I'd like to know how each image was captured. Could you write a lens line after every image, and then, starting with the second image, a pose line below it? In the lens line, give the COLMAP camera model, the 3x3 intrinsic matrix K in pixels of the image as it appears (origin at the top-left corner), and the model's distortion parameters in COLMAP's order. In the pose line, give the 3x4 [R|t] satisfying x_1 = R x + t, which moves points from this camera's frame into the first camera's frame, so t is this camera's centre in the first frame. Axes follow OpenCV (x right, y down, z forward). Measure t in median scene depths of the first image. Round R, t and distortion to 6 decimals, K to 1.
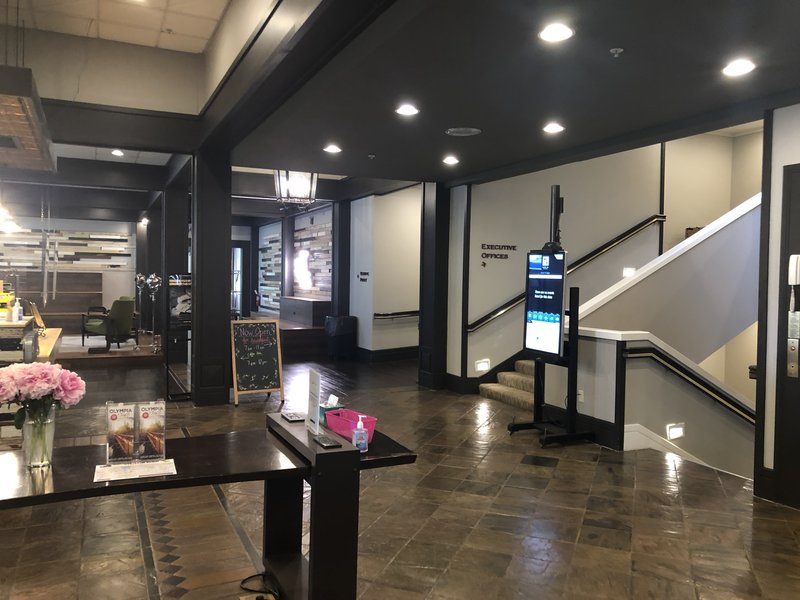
lens RADIAL K [[645.0, 0, 398.8], [0, 645.0, 300.1], [0, 0, 1]] dist [0.010350, 0.005405]
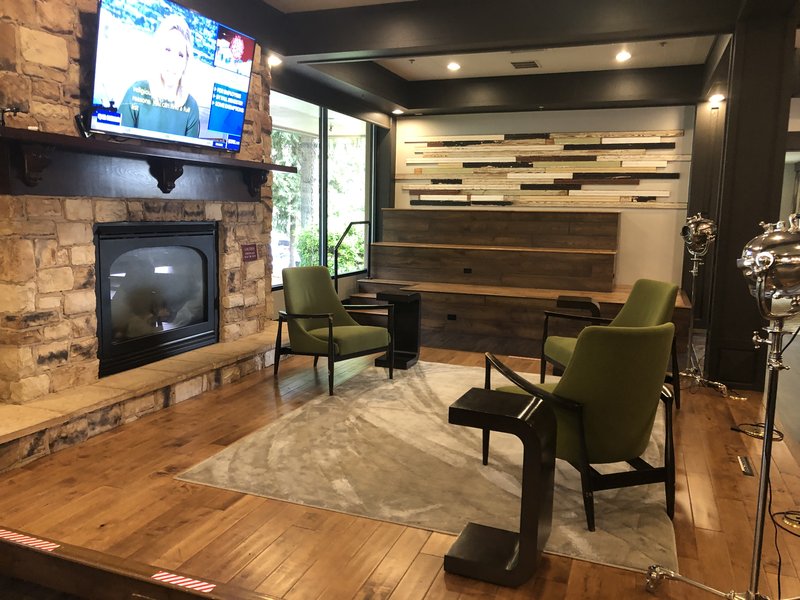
lens RADIAL K [[645.0, 0, 398.0], [0, 645.0, 299.2], [0, 0, 1]] dist [0.010350, 0.005405]
pose [[0.694162, 0.092181, -0.713892, -0.212448], [-0.026448, 0.994363, 0.102680, -0.022003], [0.719332, -0.052395, 0.692687, 0.522812]]
